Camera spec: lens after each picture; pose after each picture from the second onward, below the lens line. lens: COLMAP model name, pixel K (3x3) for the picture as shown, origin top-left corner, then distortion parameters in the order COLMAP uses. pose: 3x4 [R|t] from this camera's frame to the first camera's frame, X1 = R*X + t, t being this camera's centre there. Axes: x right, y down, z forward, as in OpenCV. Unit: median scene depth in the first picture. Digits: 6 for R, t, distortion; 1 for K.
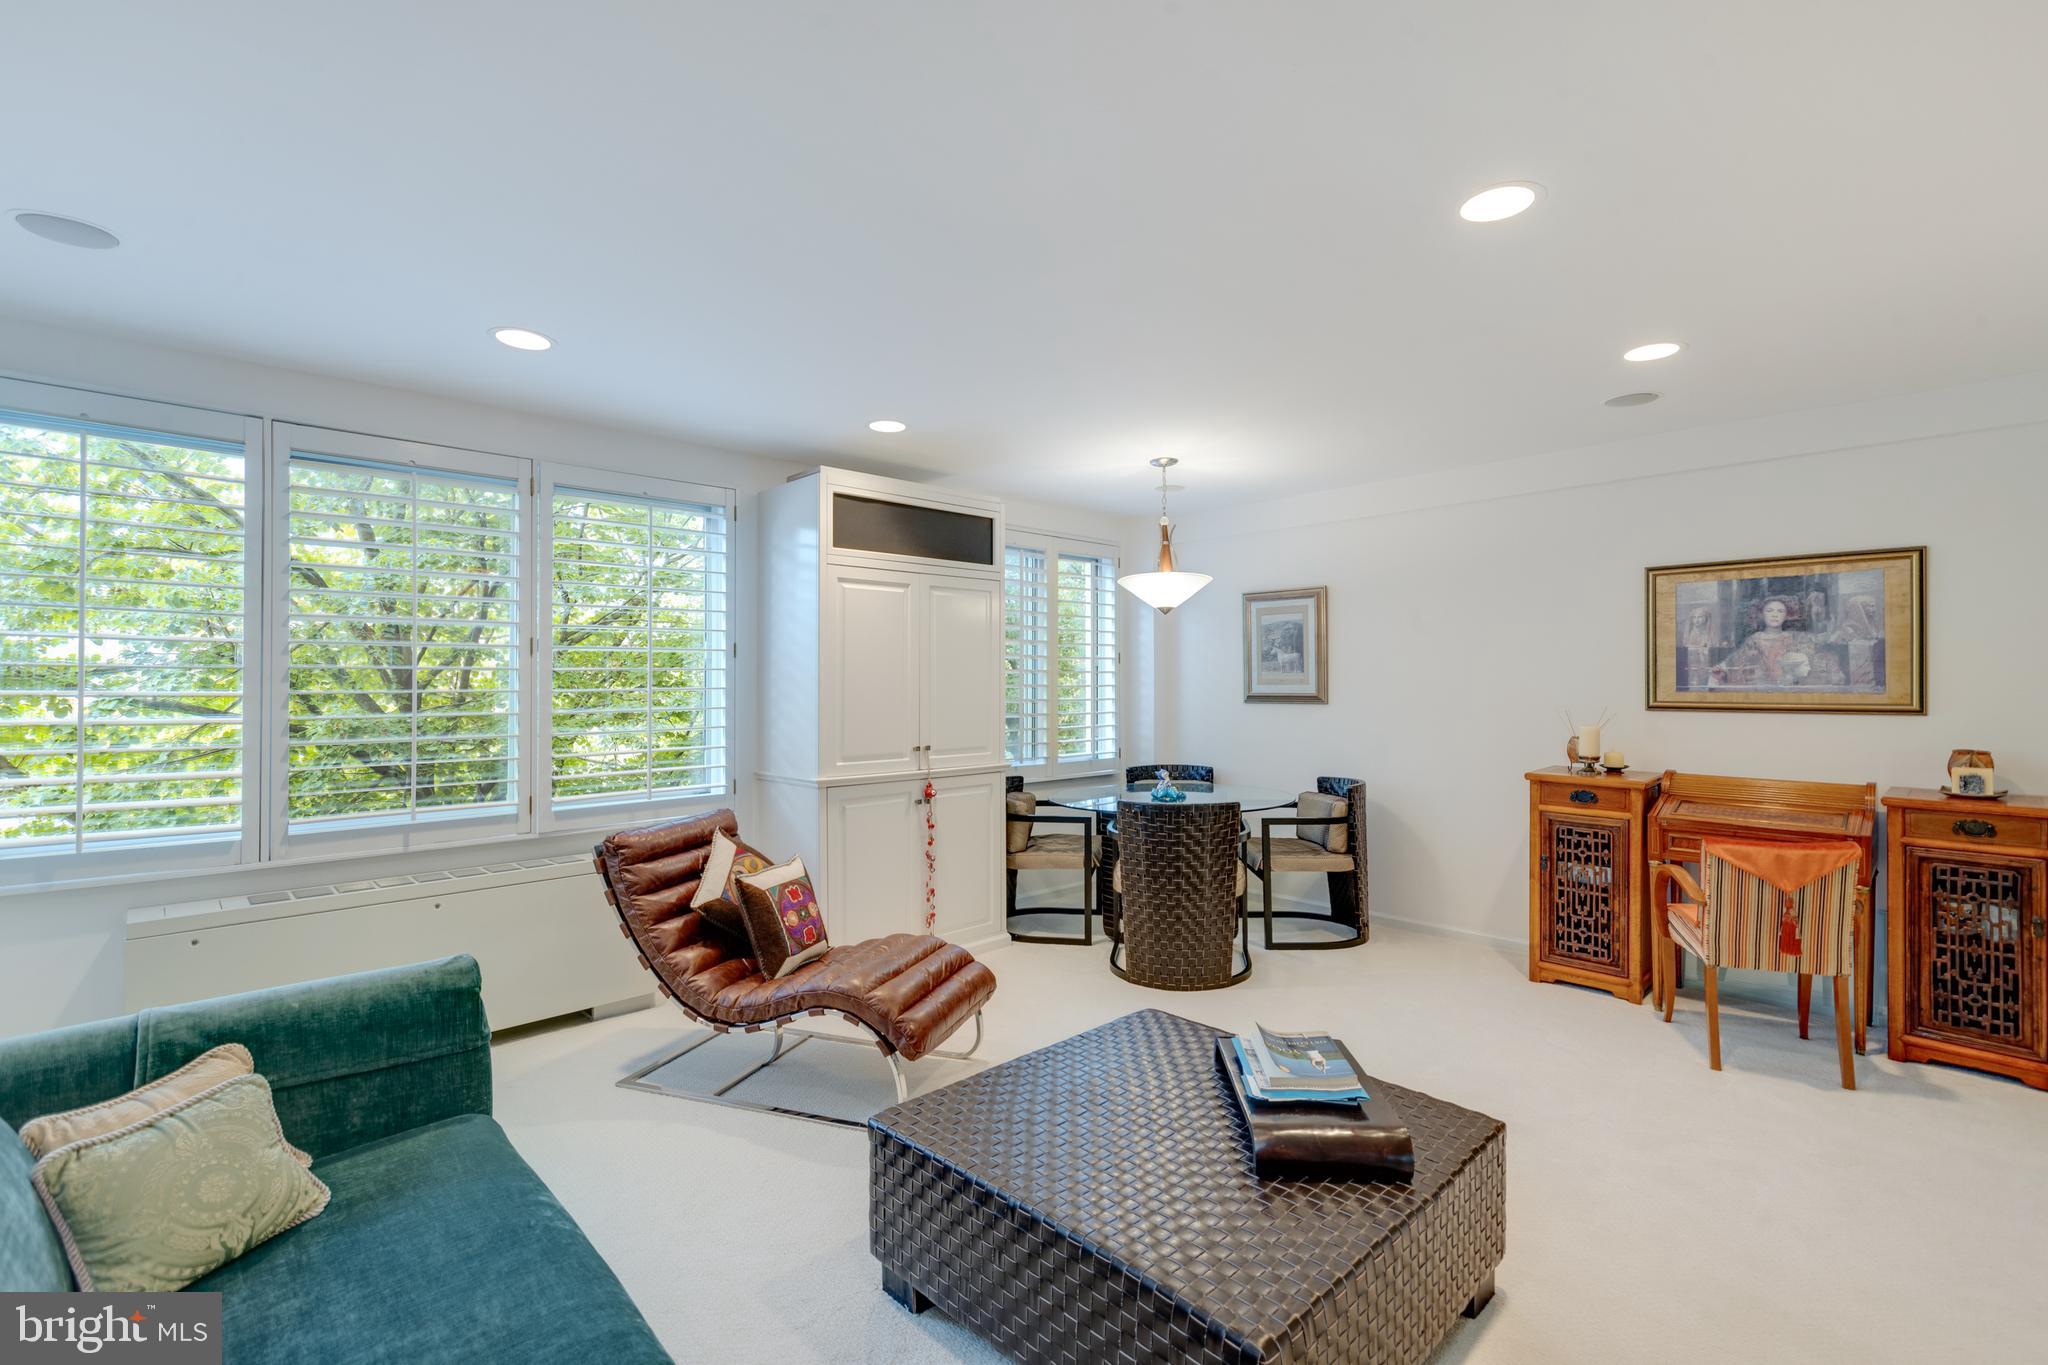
lens RADIAL K [[907.6, 0, 1026.1], [0, 907.6, 678.8], [0, 0, 1]] dist [0.003536, -0.001209]
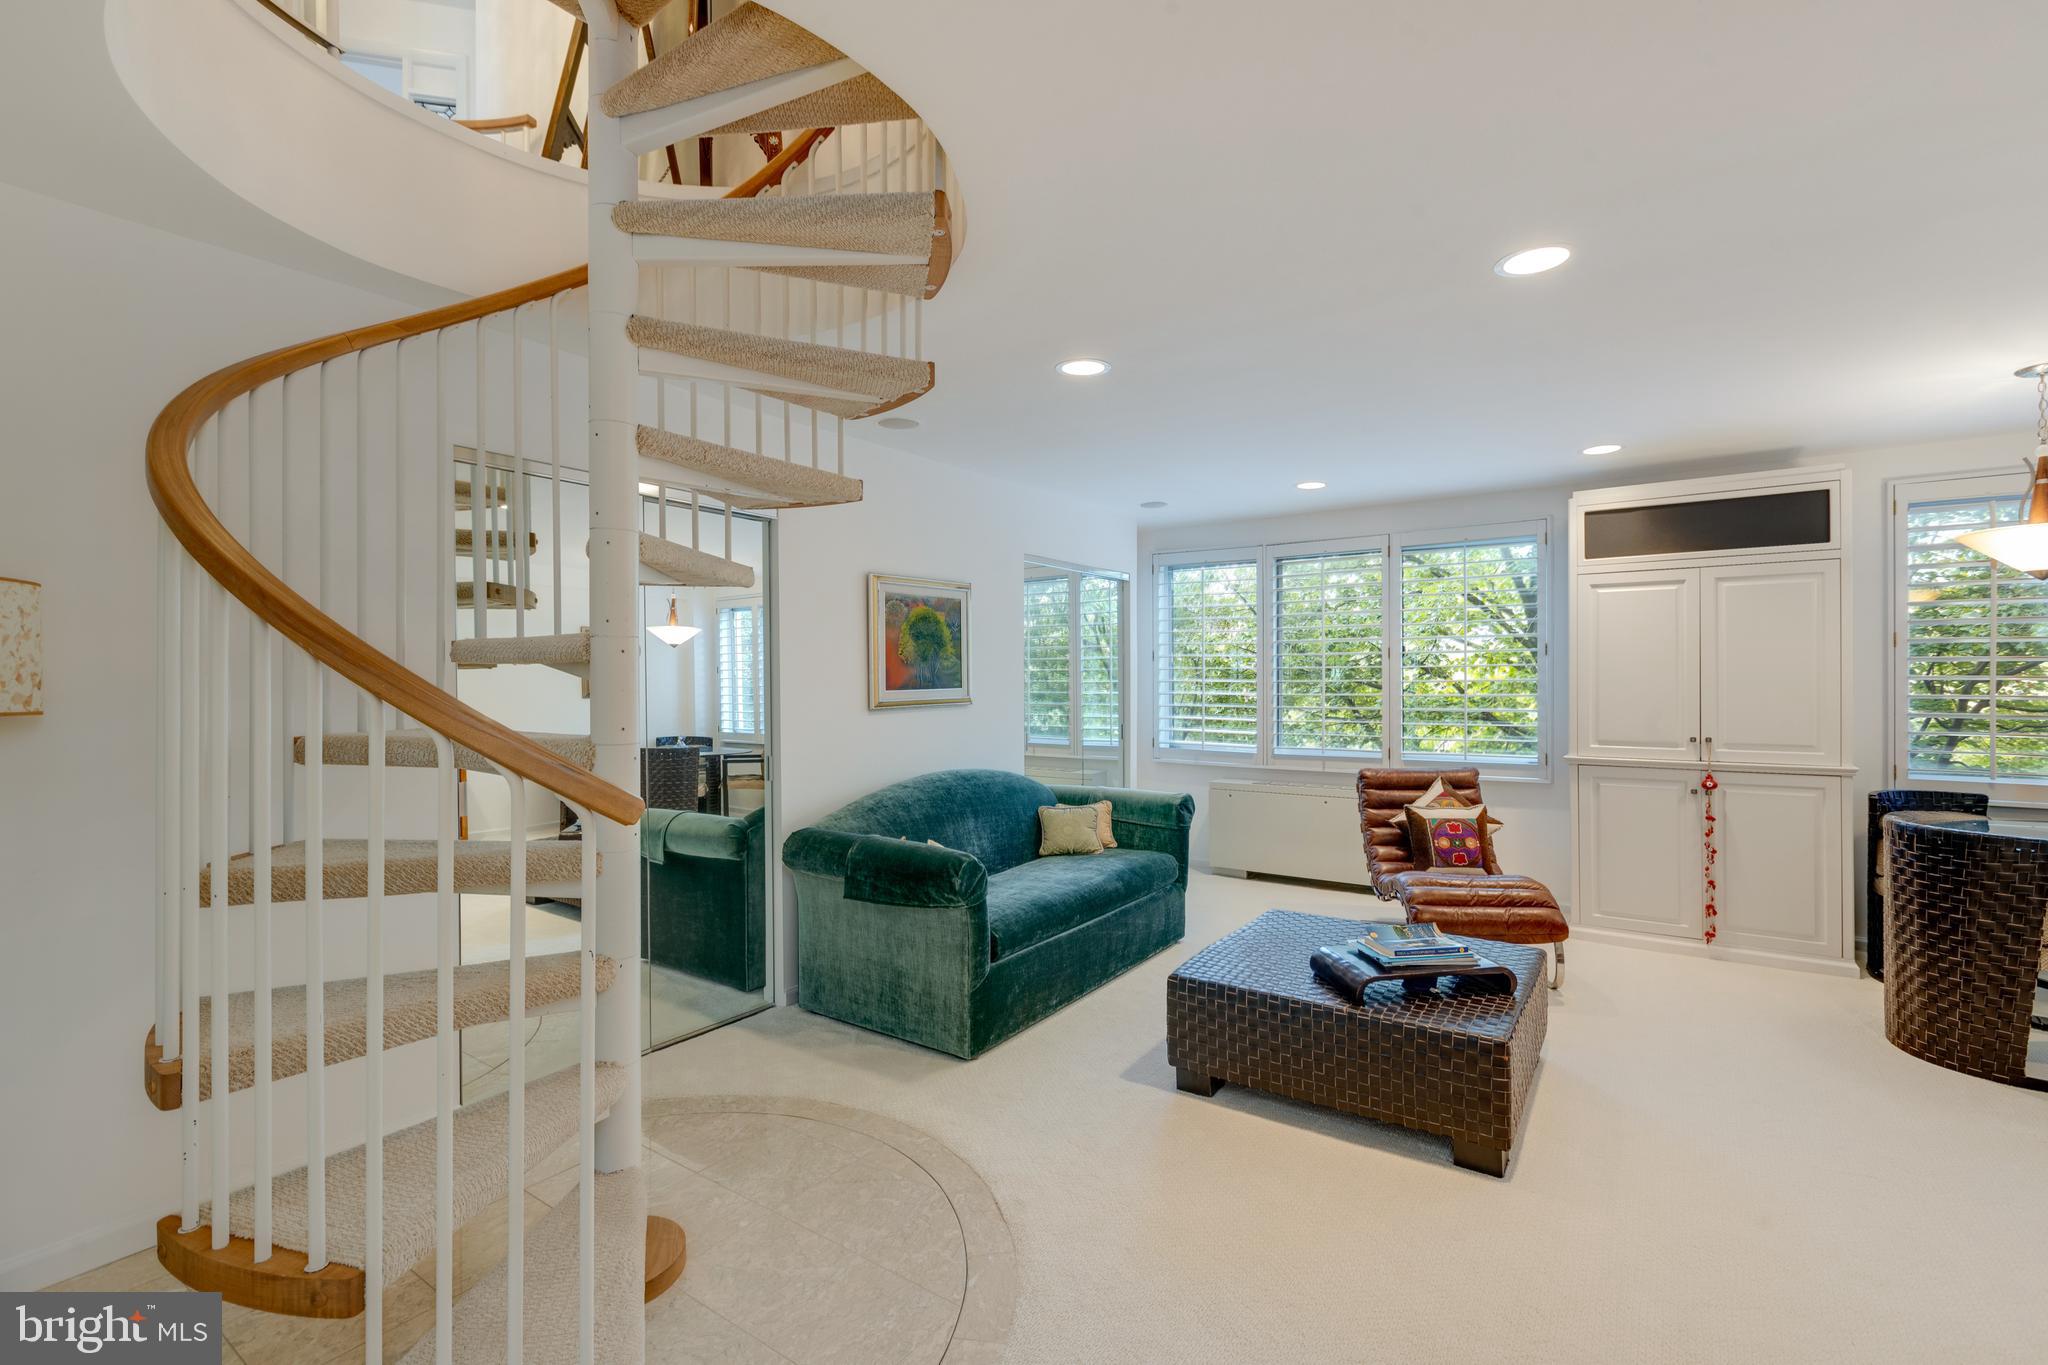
lens RADIAL K [[907.6, 0, 1026.1], [0, 907.6, 678.8], [0, 0, 1]] dist [0.003536, -0.001209]
pose [[0.190903, 0.001265, -0.981608, 0.747485], [0.009066, 0.999954, 0.003051, -0.001556], [0.981567, -0.009482, 0.190882, 0.067986]]
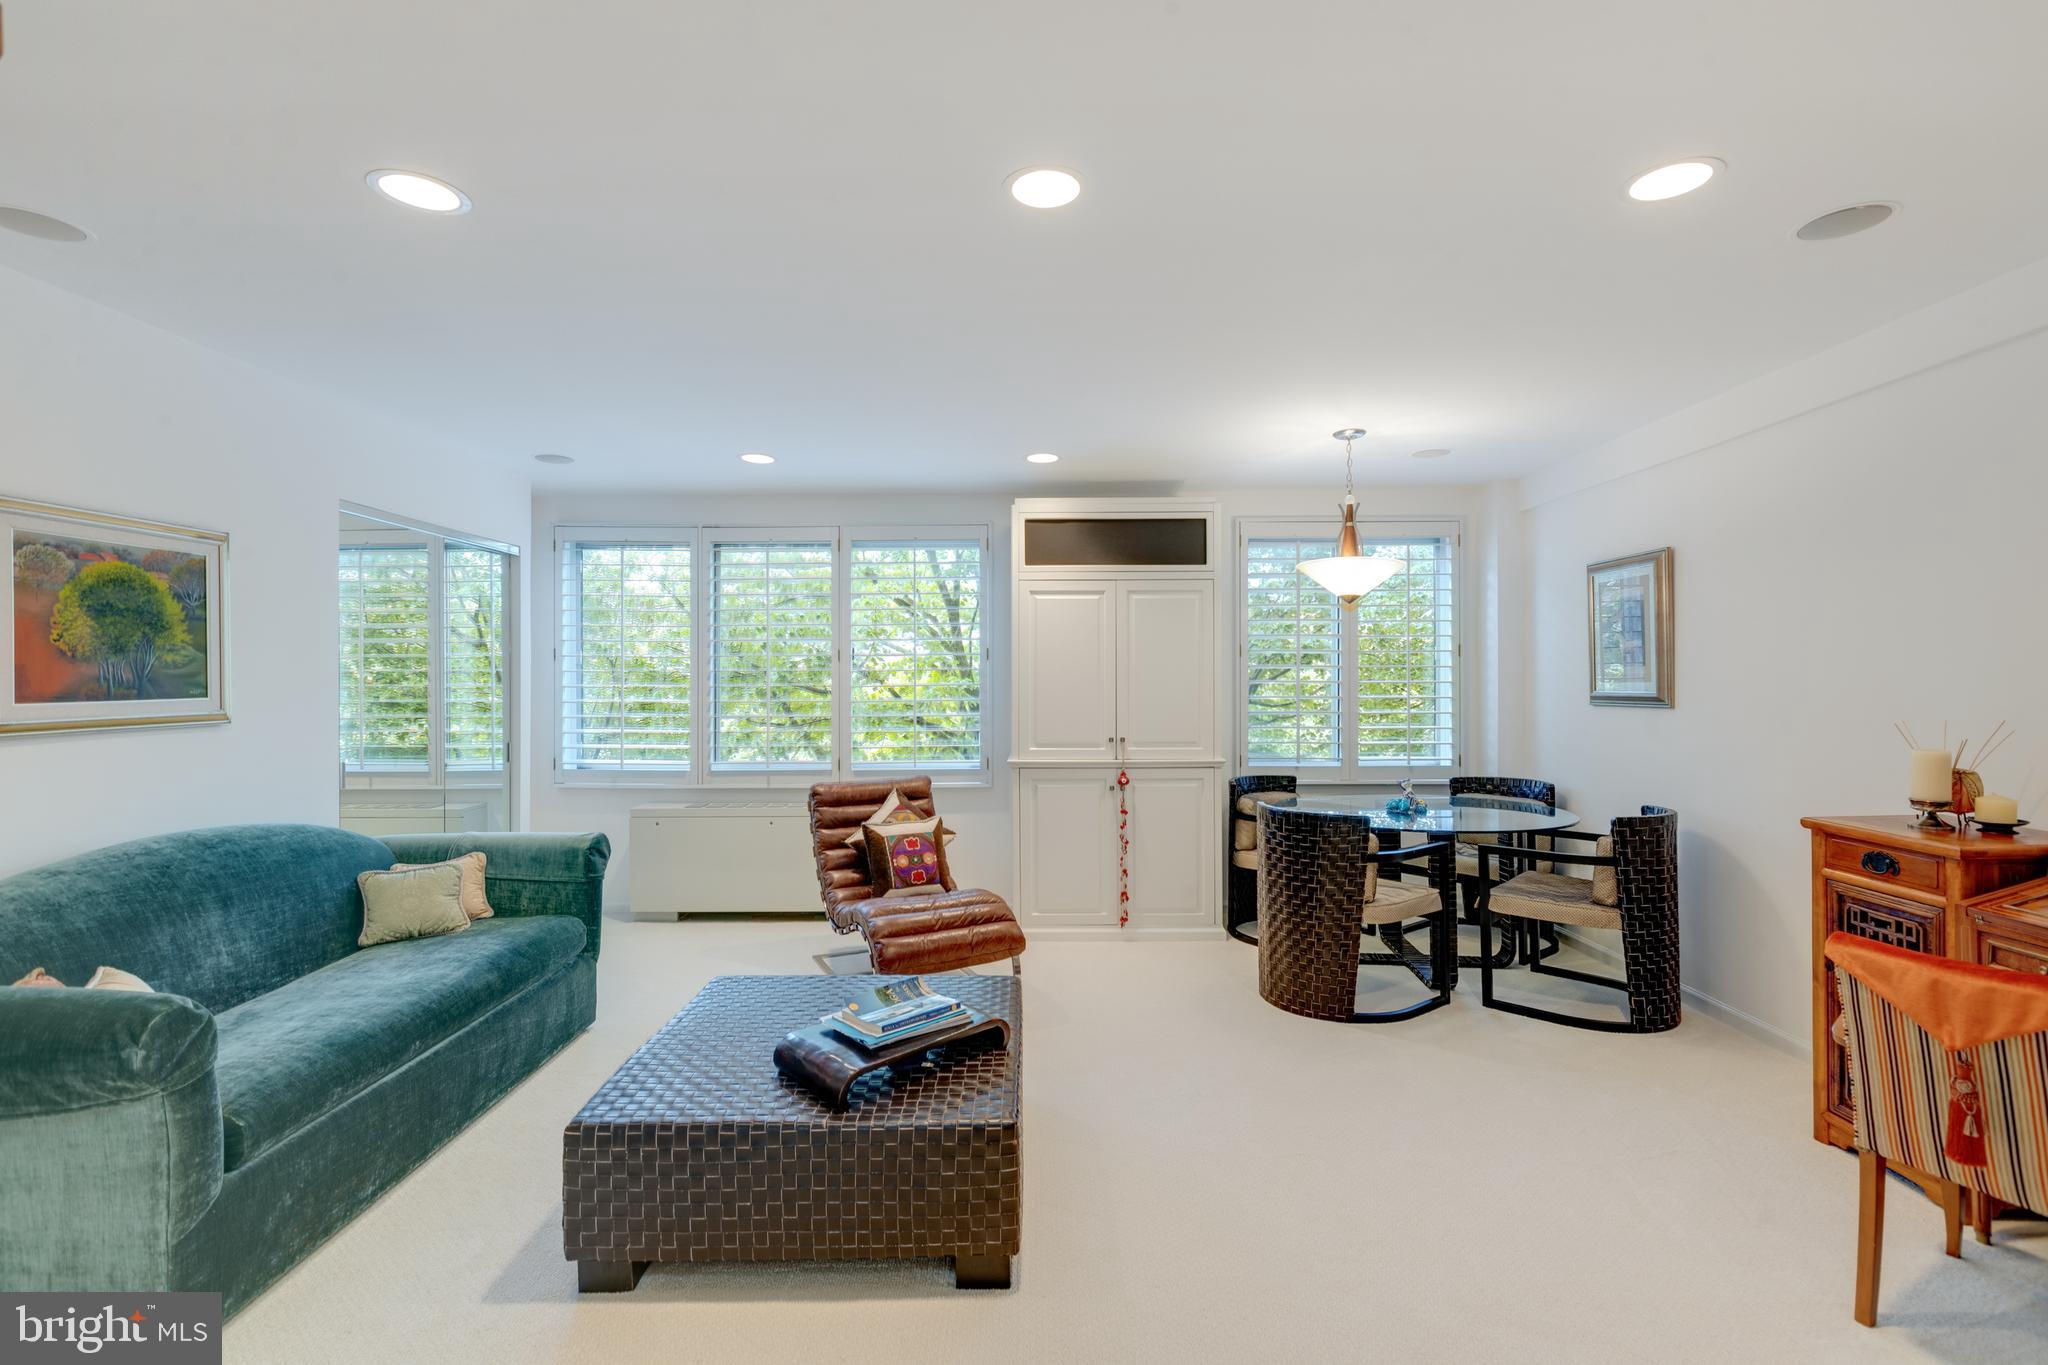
lens RADIAL K [[907.6, 0, 1026.1], [0, 907.6, 678.8], [0, 0, 1]] dist [0.003536, -0.001209]
pose [[0.720045, -0.002282, -0.693924, 0.574198], [0.005588, 0.999981, 0.002510, -0.000266], [0.693905, -0.005685, 0.720044, 0.137396]]
